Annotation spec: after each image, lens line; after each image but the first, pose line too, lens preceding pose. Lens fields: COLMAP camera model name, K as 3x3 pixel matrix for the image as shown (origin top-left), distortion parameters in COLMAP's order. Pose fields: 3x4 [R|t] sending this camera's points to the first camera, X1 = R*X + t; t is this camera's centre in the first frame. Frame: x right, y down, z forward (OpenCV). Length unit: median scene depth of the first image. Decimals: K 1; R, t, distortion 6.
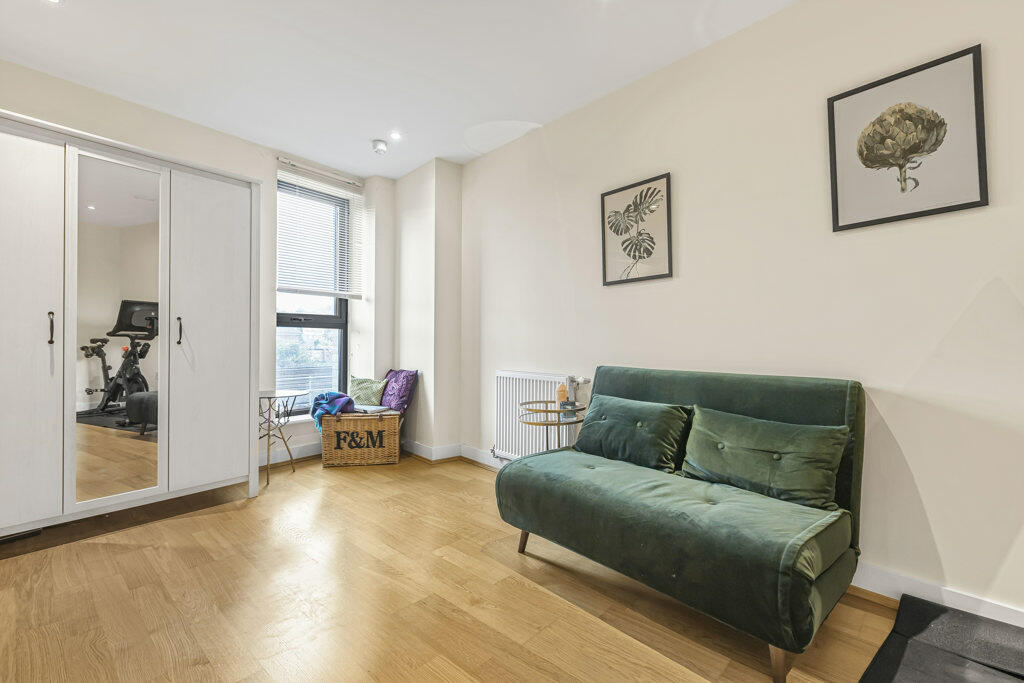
lens RADIAL K [[452.0, 0, 514.3], [0, 452.0, 338.3], [0, 0, 1]] dist [0.018806, -0.000050]
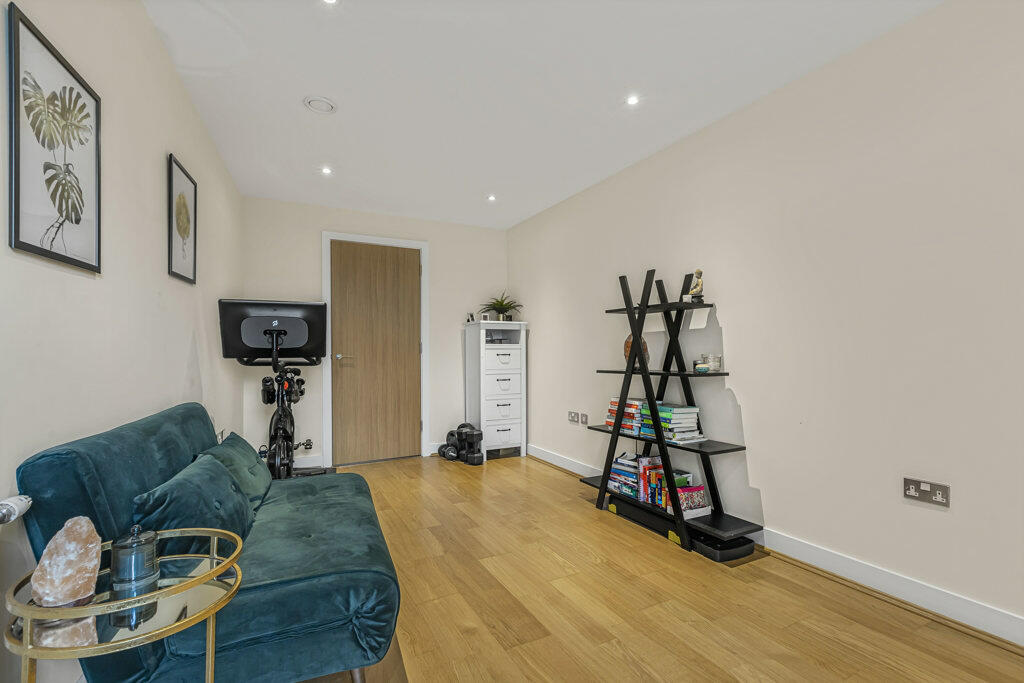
lens RADIAL K [[470.6, 0, 512.3], [0, 470.6, 353.0], [0, 0, 1]] dist [0.000160, 0.000388]
pose [[-0.940444, -0.004892, 0.339915, -0.377367], [-0.003751, 0.999985, 0.004013, -0.035054], [-0.339929, 0.002499, -0.940448, 1.394026]]
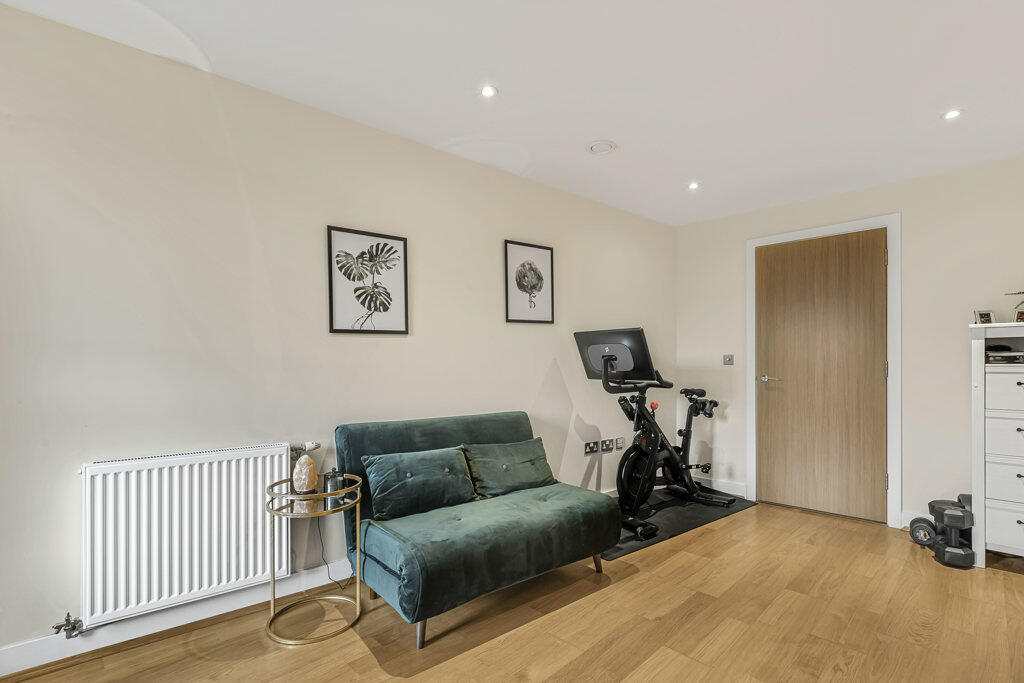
lens RADIAL K [[470.6, 0, 513.1], [0, 470.6, 368.1], [0, 0, 1]] dist [-0.001870, -0.000195]
pose [[0.053341, -0.017667, 0.998420, -0.773087], [-0.000173, 0.999843, 0.017702, -0.073618], [-0.998576, -0.001117, 0.053330, 0.682875]]
